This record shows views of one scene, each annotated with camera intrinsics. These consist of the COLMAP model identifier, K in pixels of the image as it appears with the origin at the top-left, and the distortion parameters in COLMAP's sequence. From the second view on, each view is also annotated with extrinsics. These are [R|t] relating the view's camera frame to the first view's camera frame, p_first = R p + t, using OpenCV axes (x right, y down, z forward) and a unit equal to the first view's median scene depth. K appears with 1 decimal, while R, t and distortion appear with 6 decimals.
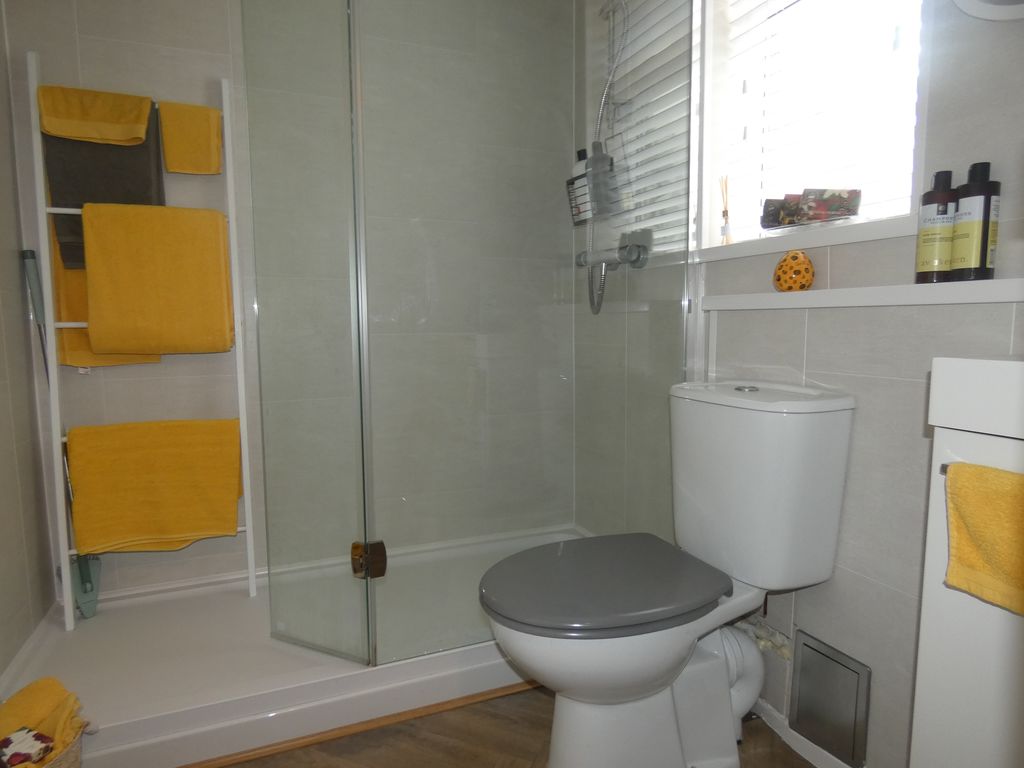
lens RADIAL K [[623.6, 0, 514.2], [0, 623.6, 388.7], [0, 0, 1]] dist [0.019356, -0.004839]
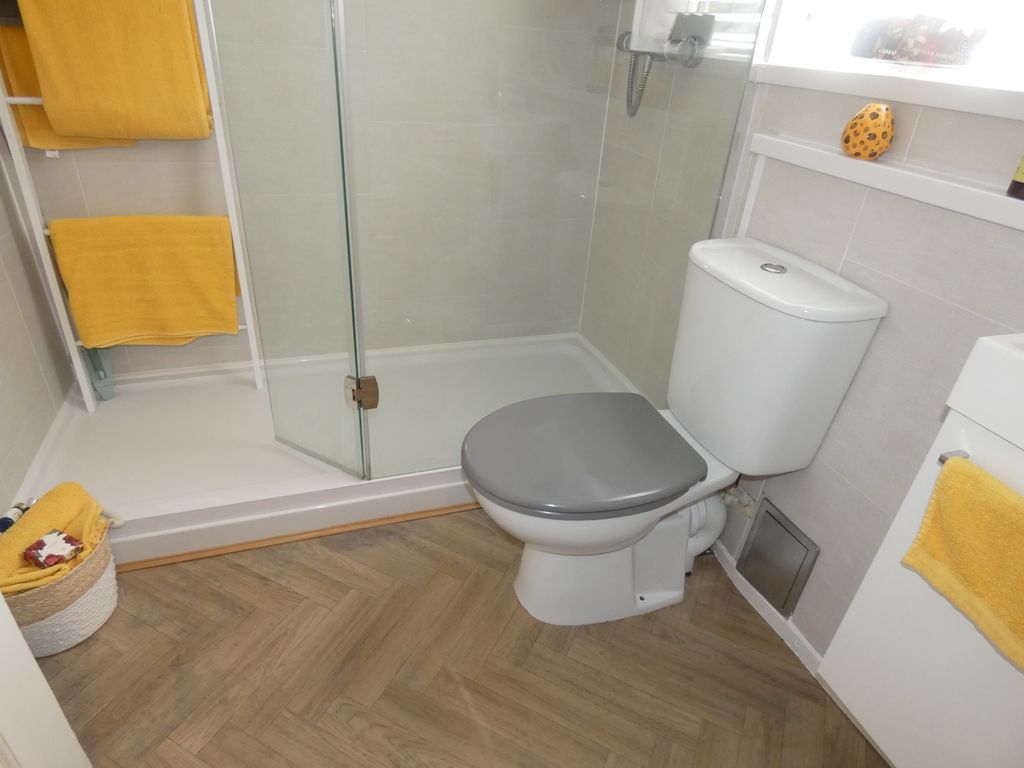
lens RADIAL K [[623.6, 0, 511.8], [0, 623.6, 382.2], [0, 0, 1]] dist [0.019356, -0.004839]
pose [[0.994976, 0.097596, -0.022289, 0.032684], [-0.080241, 0.910627, 0.405364, -0.173824], [0.059859, -0.401539, 0.913884, 0.088964]]
